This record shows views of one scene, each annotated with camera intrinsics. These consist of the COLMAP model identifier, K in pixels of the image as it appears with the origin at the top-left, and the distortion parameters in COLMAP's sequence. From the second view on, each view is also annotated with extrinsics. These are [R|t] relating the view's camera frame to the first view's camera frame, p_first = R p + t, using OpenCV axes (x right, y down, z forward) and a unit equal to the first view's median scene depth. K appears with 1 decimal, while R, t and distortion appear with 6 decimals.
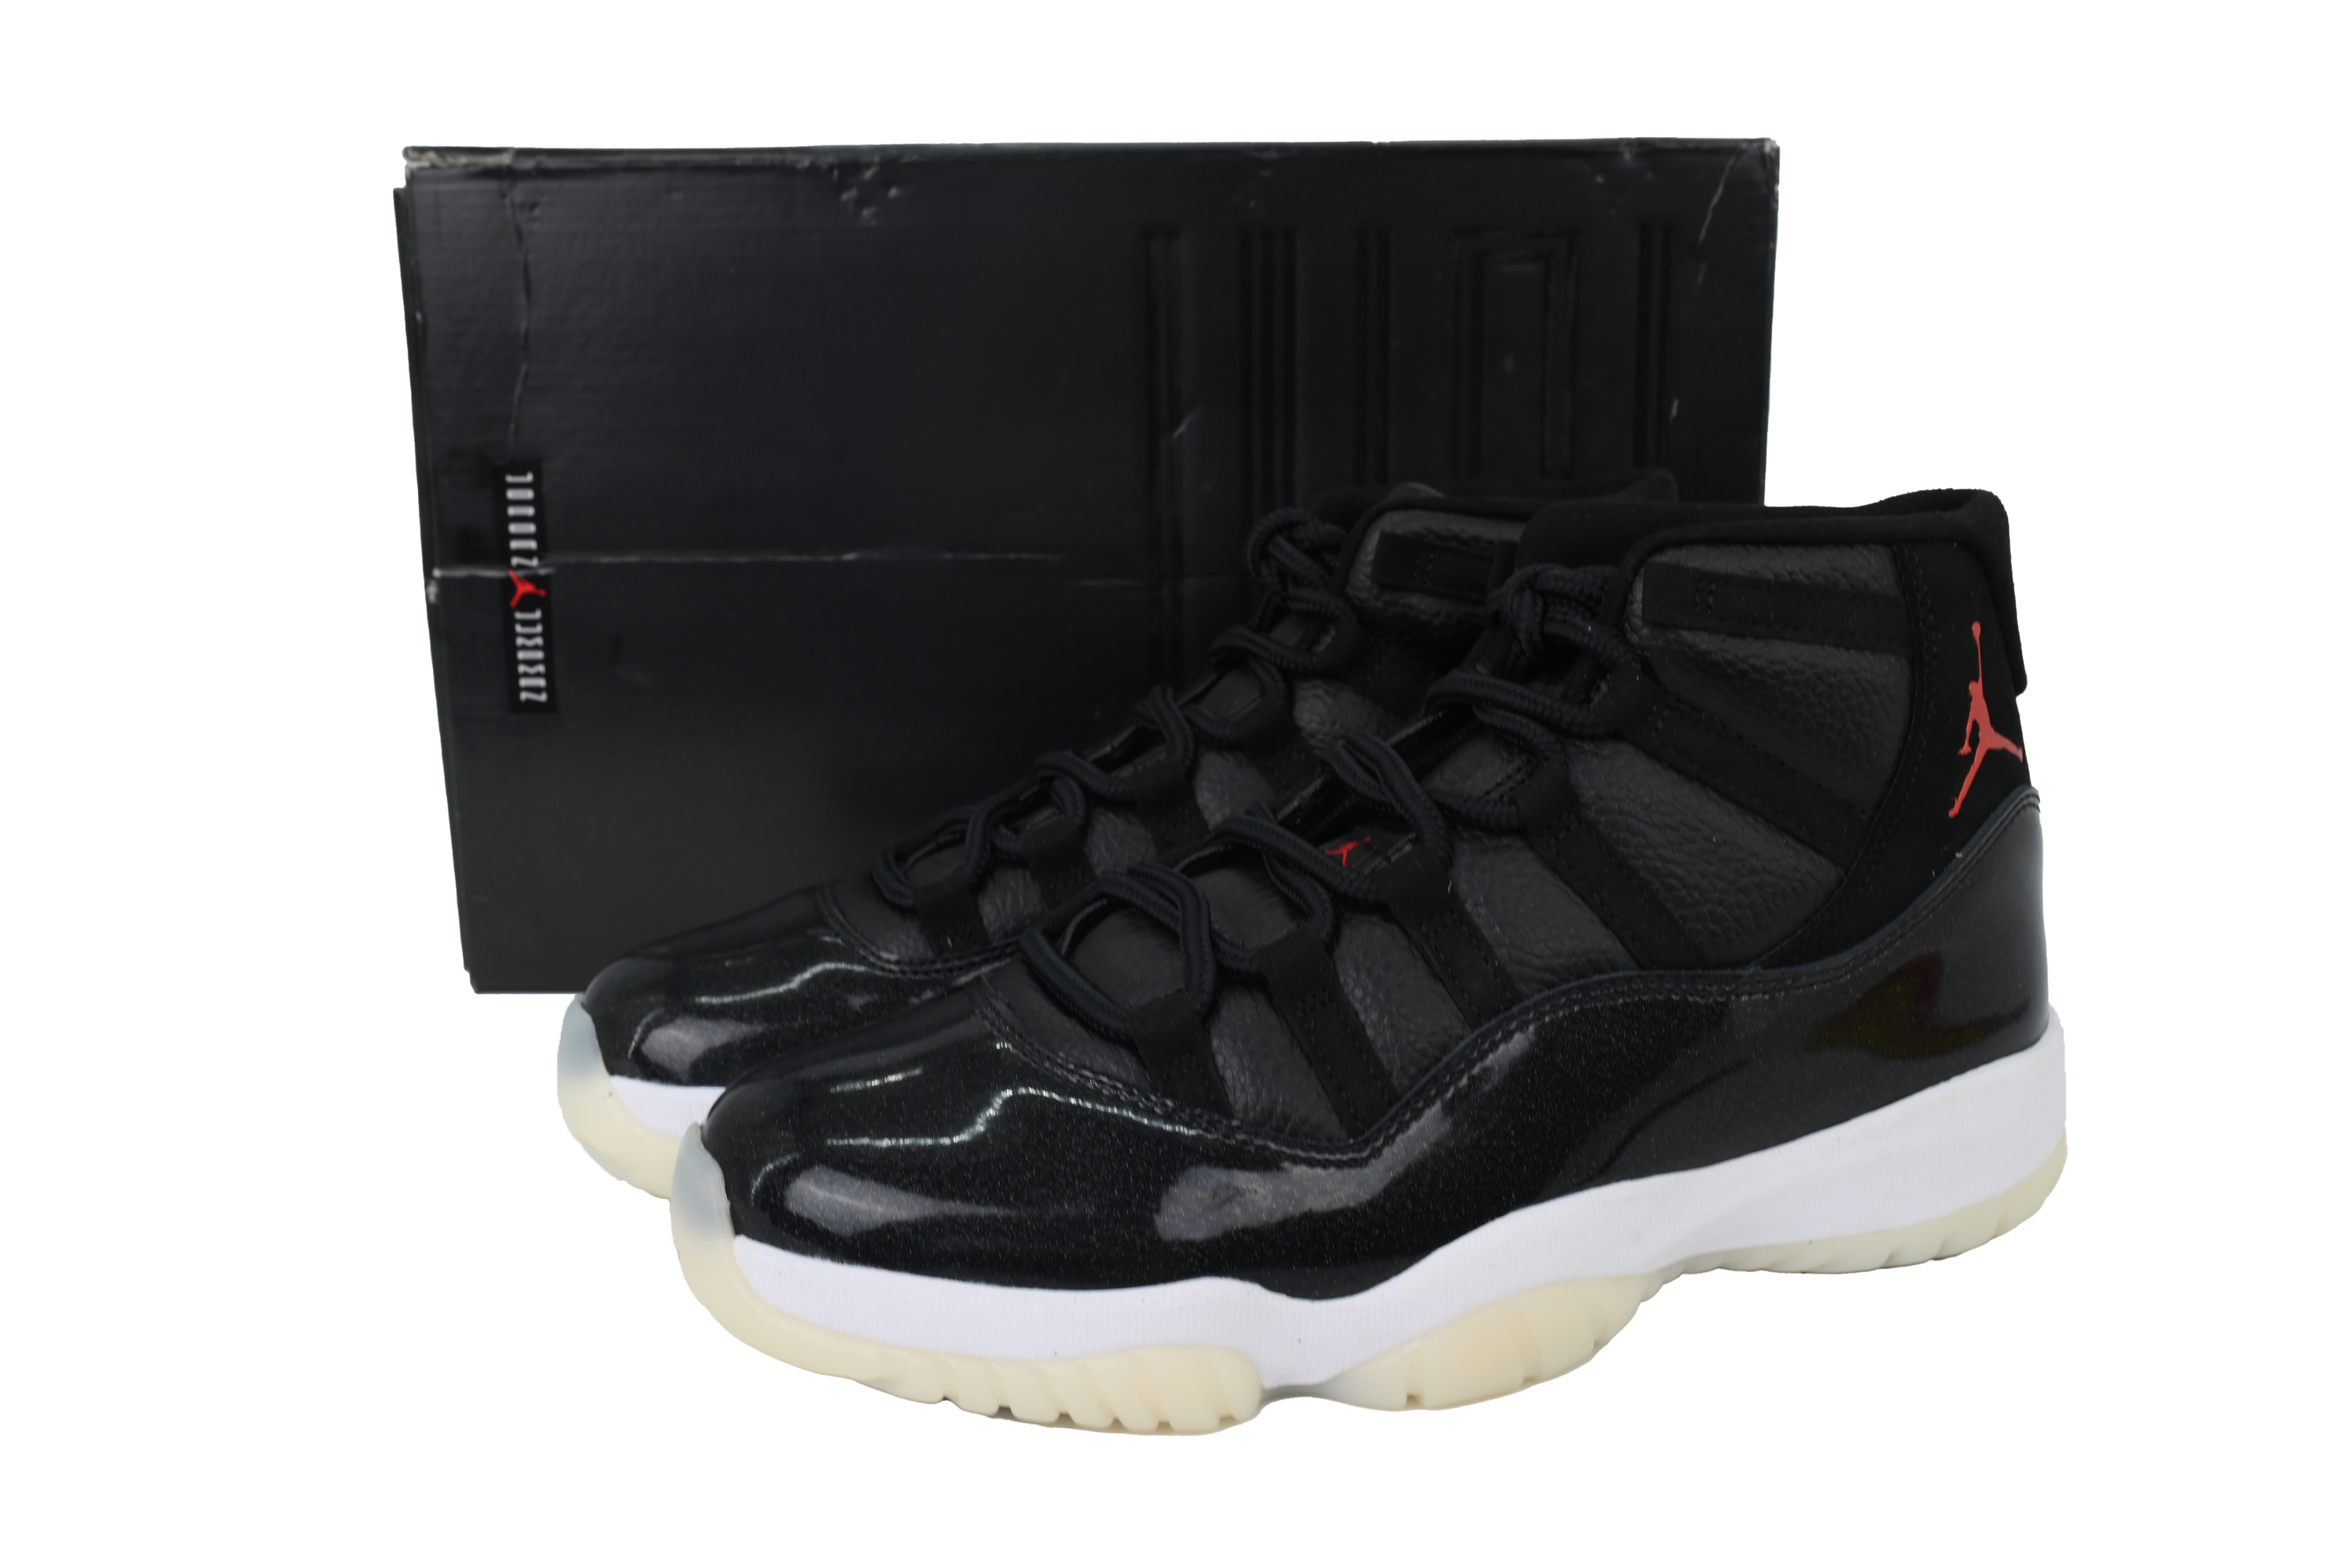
lens RADIAL K [[2188.6, 0, 1178.1], [0, 2188.6, 799.9], [0, 0, 1]] dist [0.018477, 0.000000]
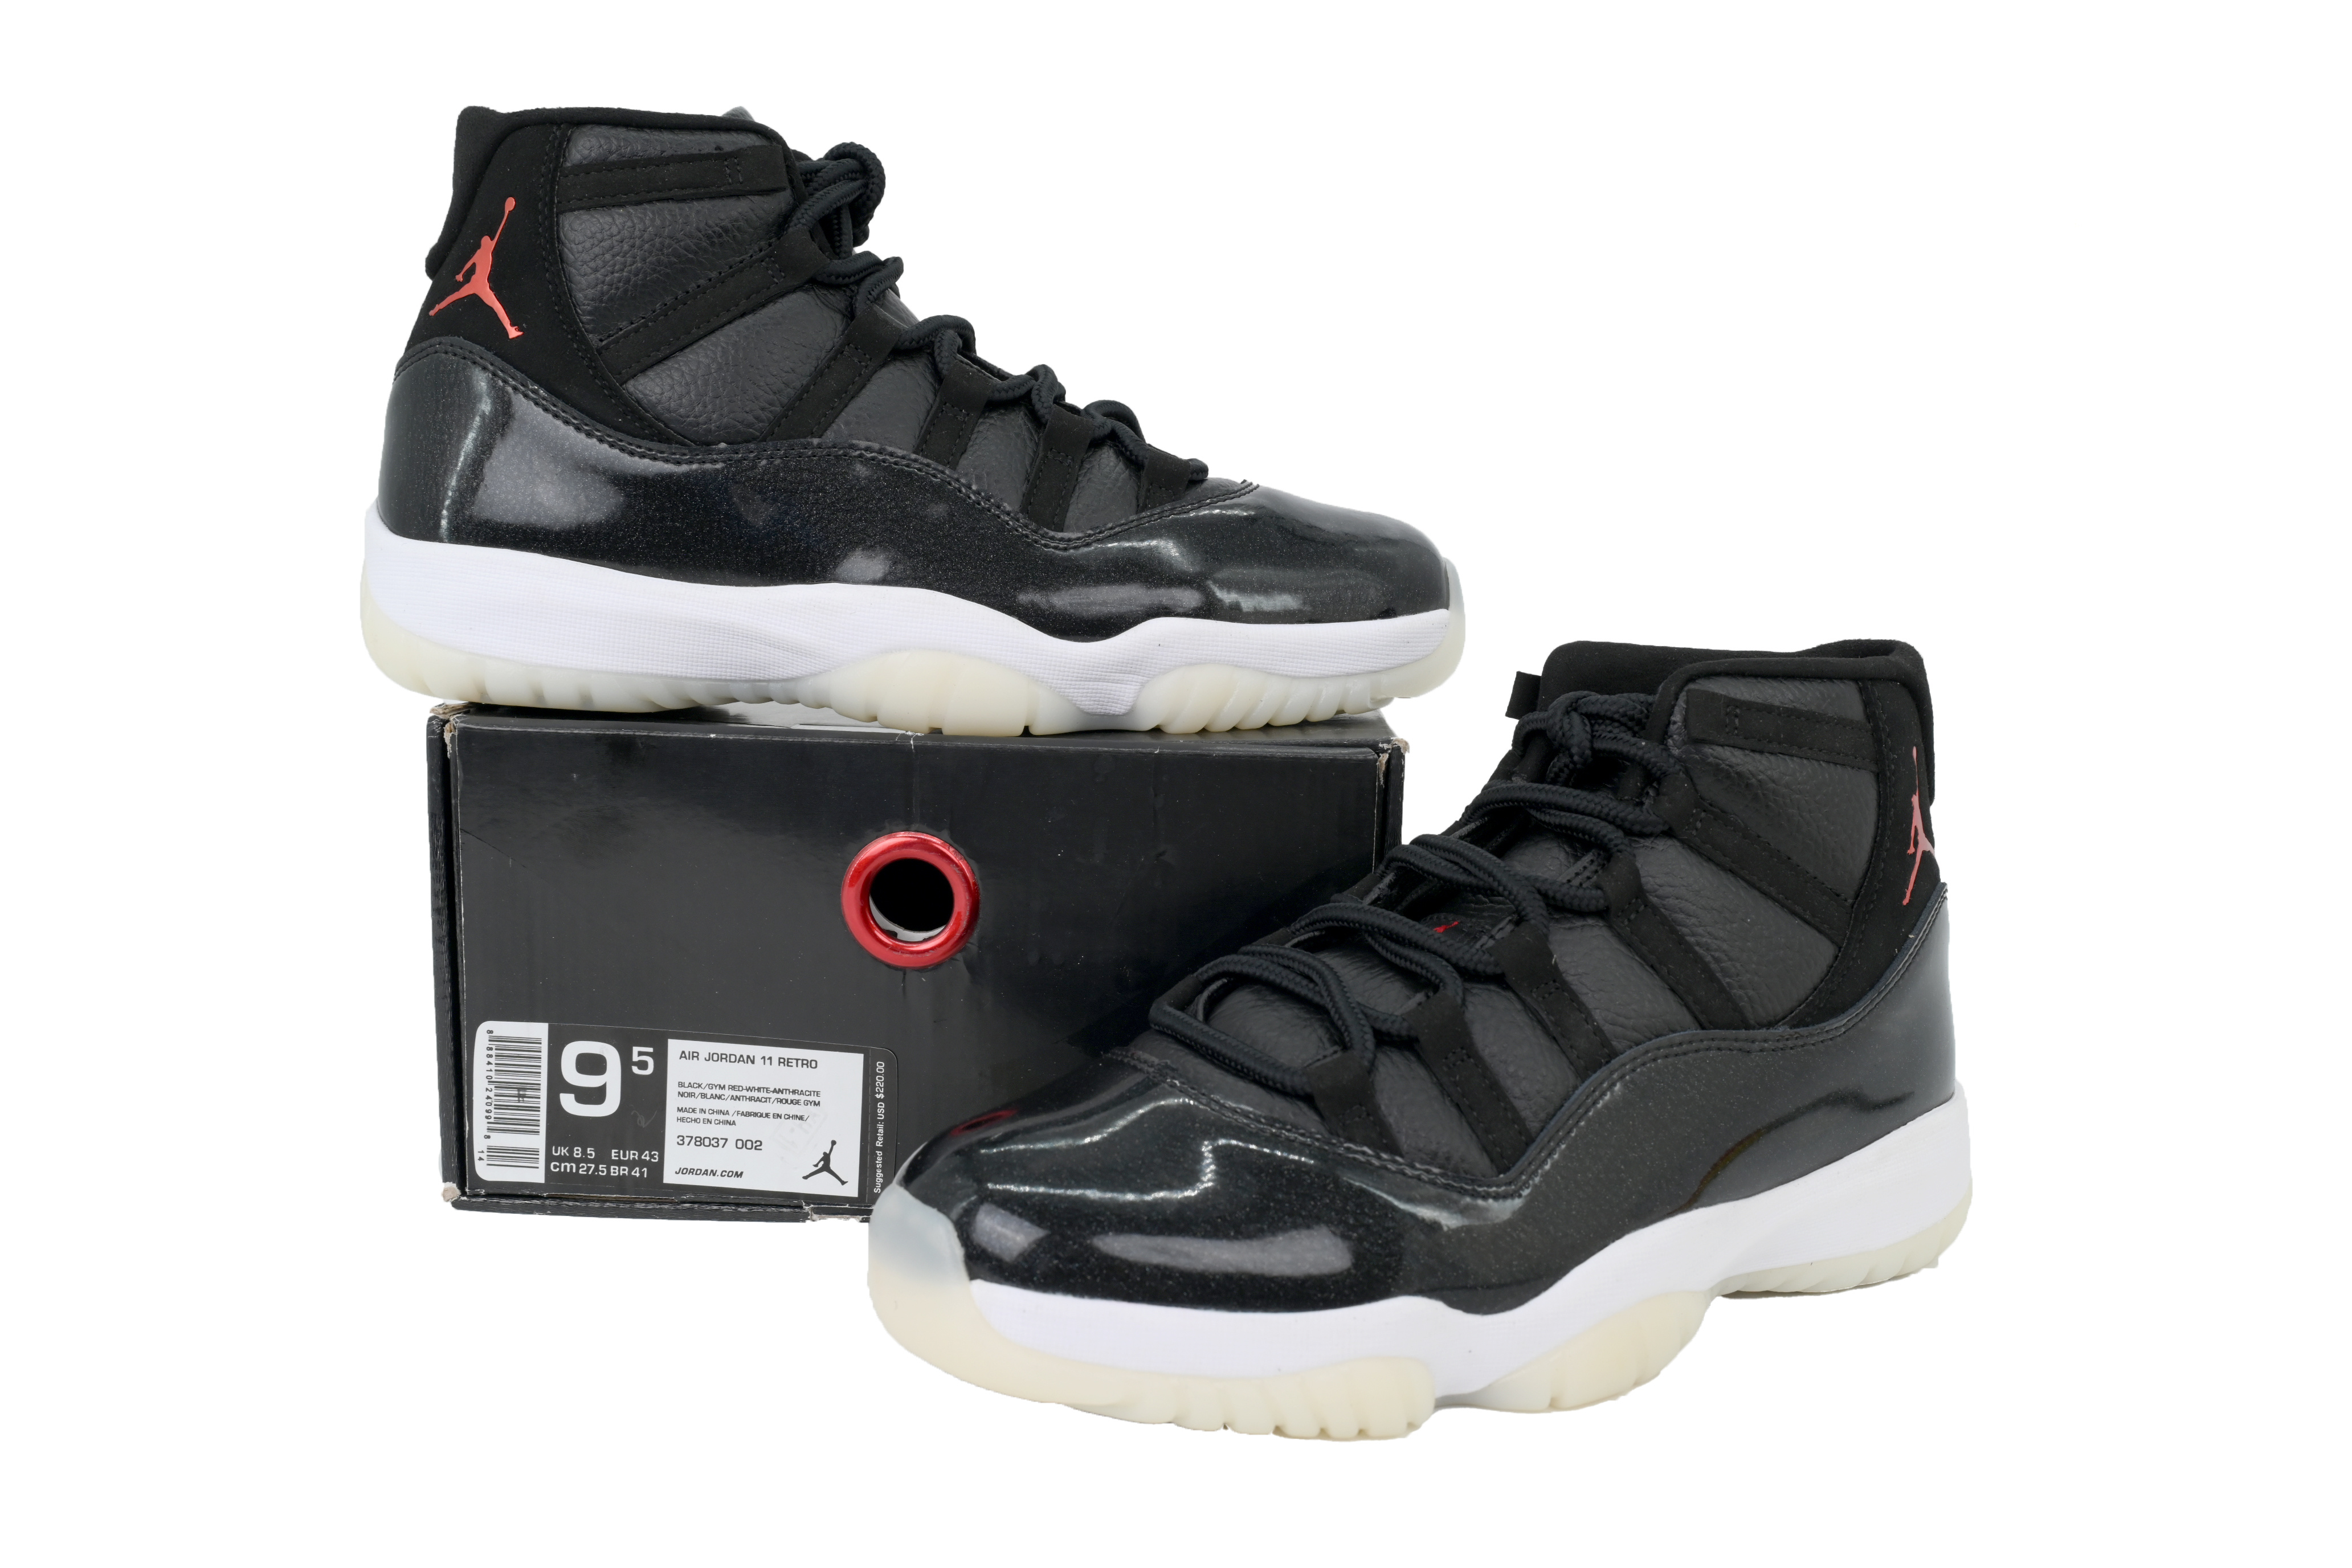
lens RADIAL K [[2188.6, 0, 1173.9], [0, 2188.6, 768.8], [0, 0, 1]] dist [0.018477, 0.000000]
pose [[0.974710, 0.014566, 0.223000, -0.331041], [0.005329, 0.996075, -0.088356, 0.039851], [-0.223411, 0.087310, 0.970806, -0.100440]]
